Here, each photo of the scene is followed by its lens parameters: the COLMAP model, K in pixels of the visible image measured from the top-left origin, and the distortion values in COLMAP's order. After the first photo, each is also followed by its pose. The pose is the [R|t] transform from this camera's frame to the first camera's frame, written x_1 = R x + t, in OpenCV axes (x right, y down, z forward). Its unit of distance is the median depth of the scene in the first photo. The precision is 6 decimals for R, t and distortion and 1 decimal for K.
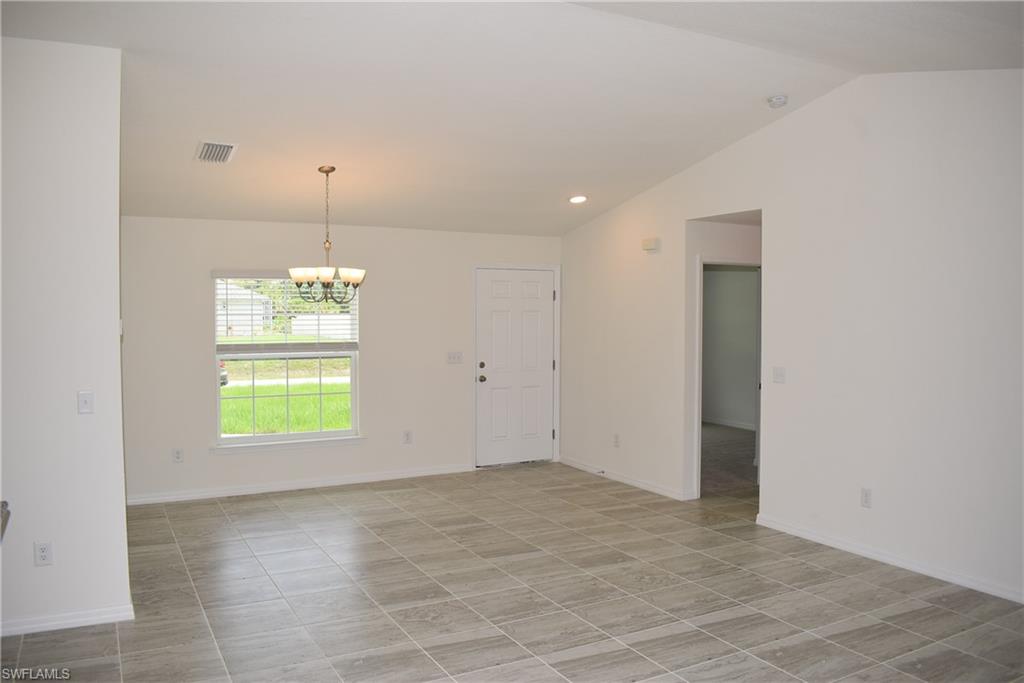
lens RADIAL K [[813.1, 0, 493.4], [0, 813.1, 342.2], [0, 0, 1]] dist [-0.037913, -0.001100]
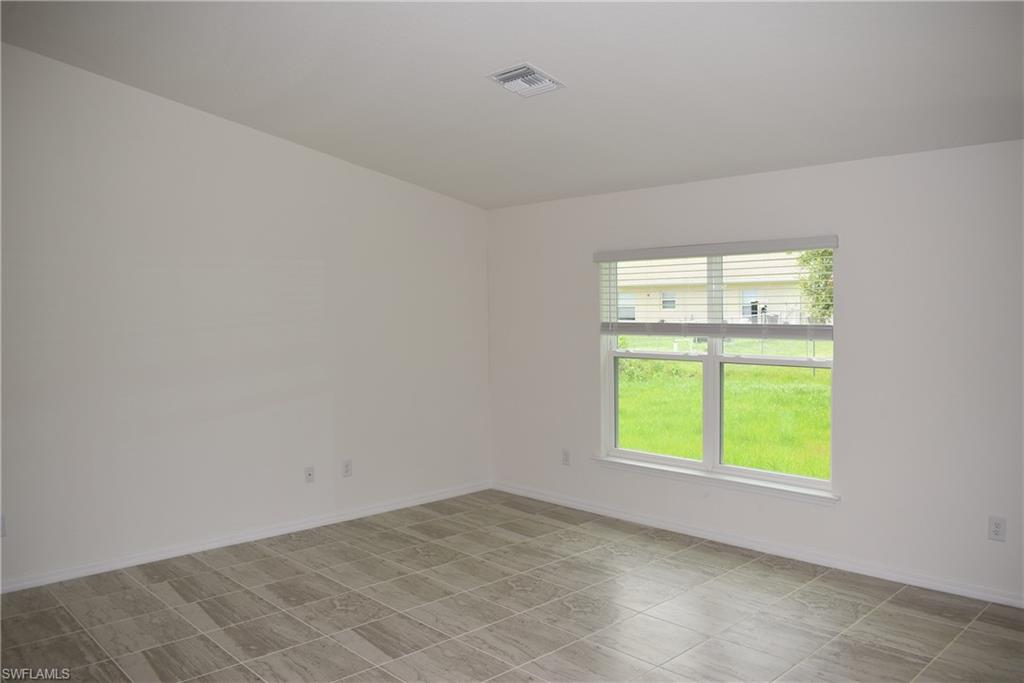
lens RADIAL K [[813.1, 0, 493.4], [0, 813.1, 342.2], [0, 0, 1]] dist [-0.037913, -0.001100]
pose [[-0.231347, -0.047143, 0.971728, -0.671003], [0.056089, 0.996518, 0.061699, -0.042673], [-0.971253, 0.068777, -0.227897, 0.886834]]
